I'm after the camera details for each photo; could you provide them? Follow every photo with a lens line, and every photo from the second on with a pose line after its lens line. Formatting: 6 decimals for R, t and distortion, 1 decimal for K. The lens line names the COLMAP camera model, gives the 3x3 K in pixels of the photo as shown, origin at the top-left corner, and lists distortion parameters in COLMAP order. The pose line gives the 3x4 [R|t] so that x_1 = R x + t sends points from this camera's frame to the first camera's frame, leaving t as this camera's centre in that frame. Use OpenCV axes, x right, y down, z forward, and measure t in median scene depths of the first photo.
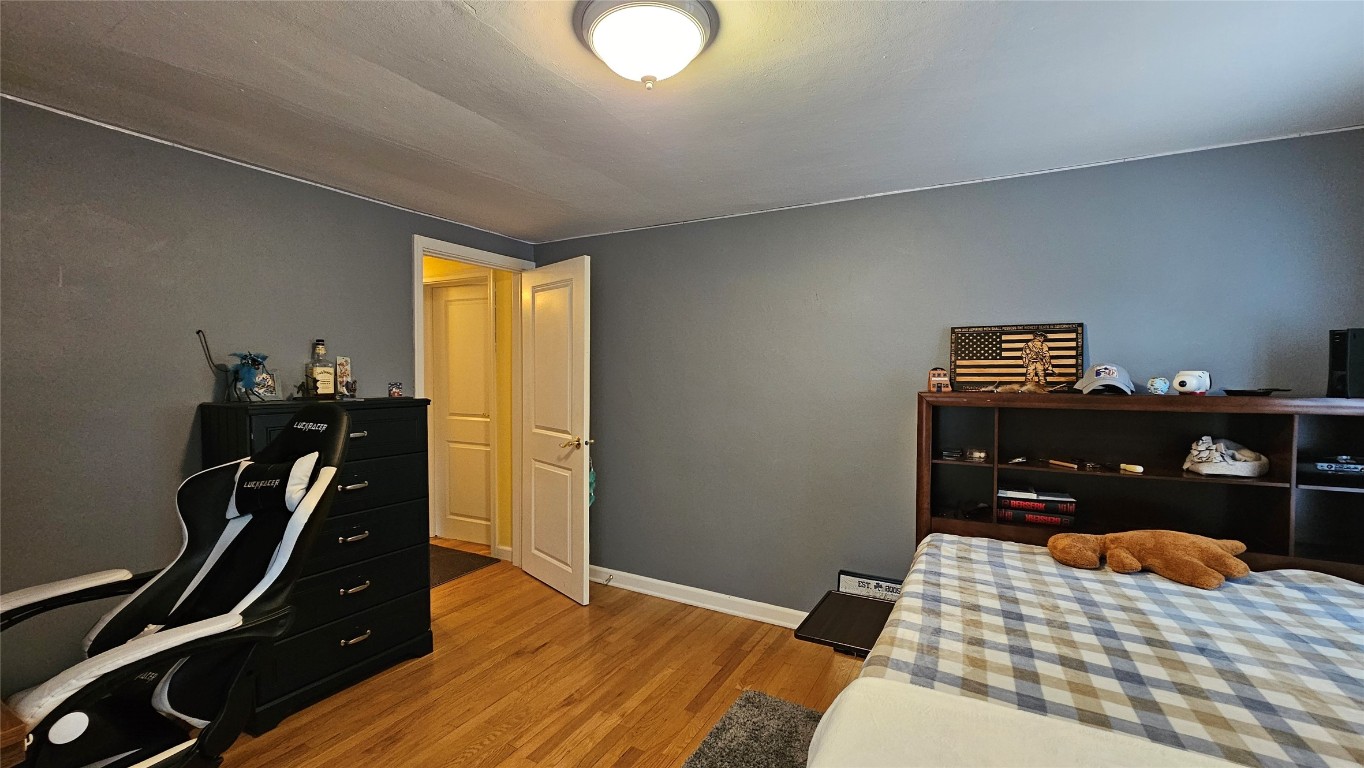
lens RADIAL K [[557.4, 0, 685.6], [0, 557.4, 385.7], [0, 0, 1]] dist [-0.010326, 0.002948]
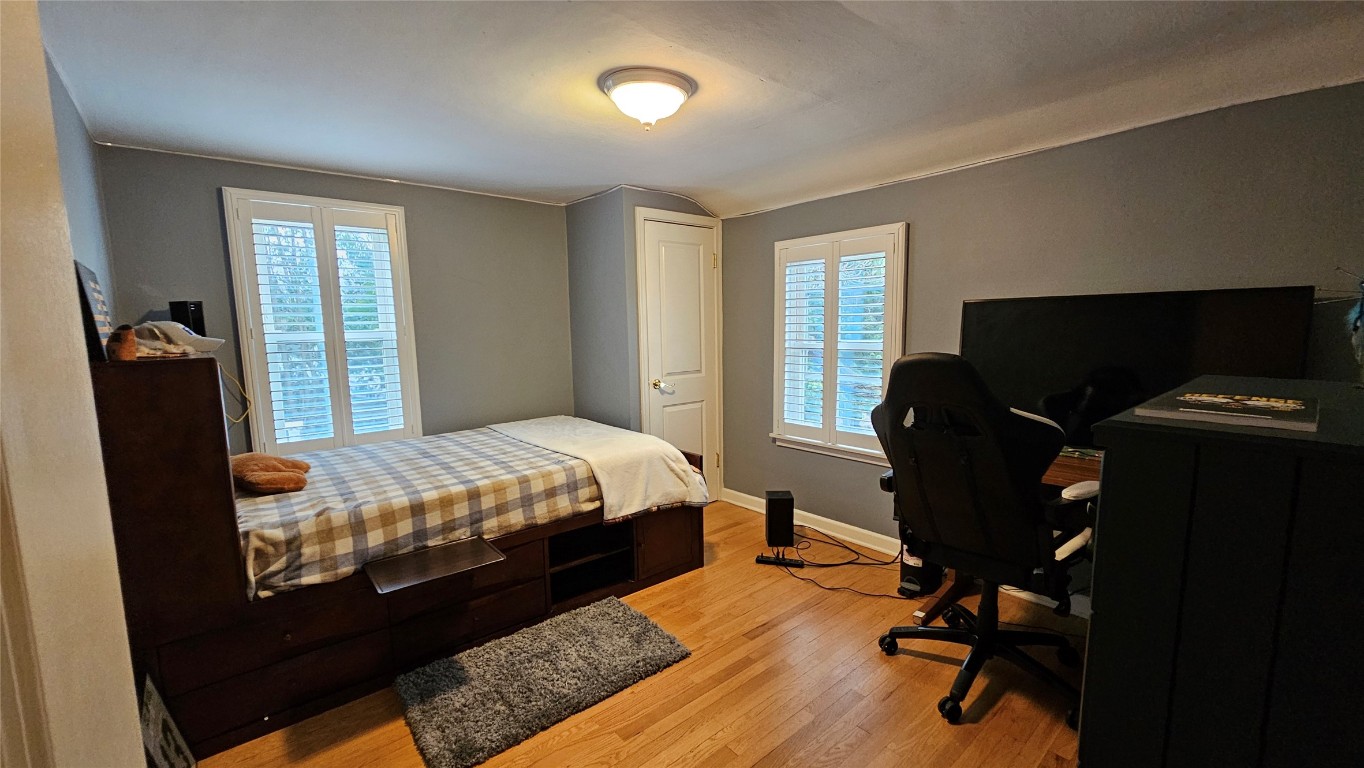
lens RADIAL K [[557.4, 0, 684.7], [0, 557.4, 389.6], [0, 0, 1]] dist [-0.010326, 0.002948]
pose [[-0.936305, -0.030303, 0.349878, -0.420193], [0.021075, 0.989626, 0.142110, -0.038606], [-0.350555, 0.140432, -0.925953, 1.481462]]
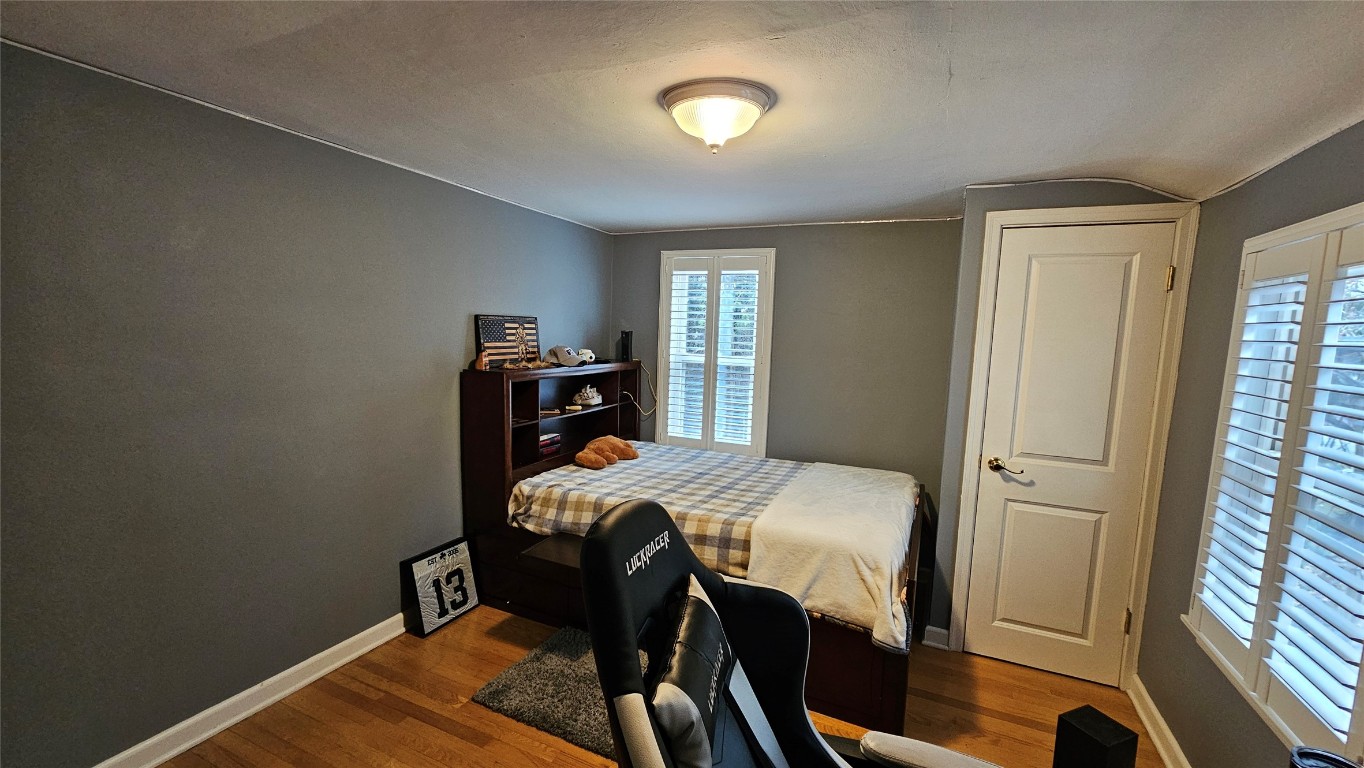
lens RADIAL K [[557.4, 0, 681.7], [0, 557.4, 386.8], [0, 0, 1]] dist [-0.010326, 0.002948]
pose [[-0.074329, -0.107785, 0.991392, -0.814164], [-0.011502, 0.994168, 0.107225, -0.091918], [-0.997167, -0.003434, -0.075135, 0.717672]]
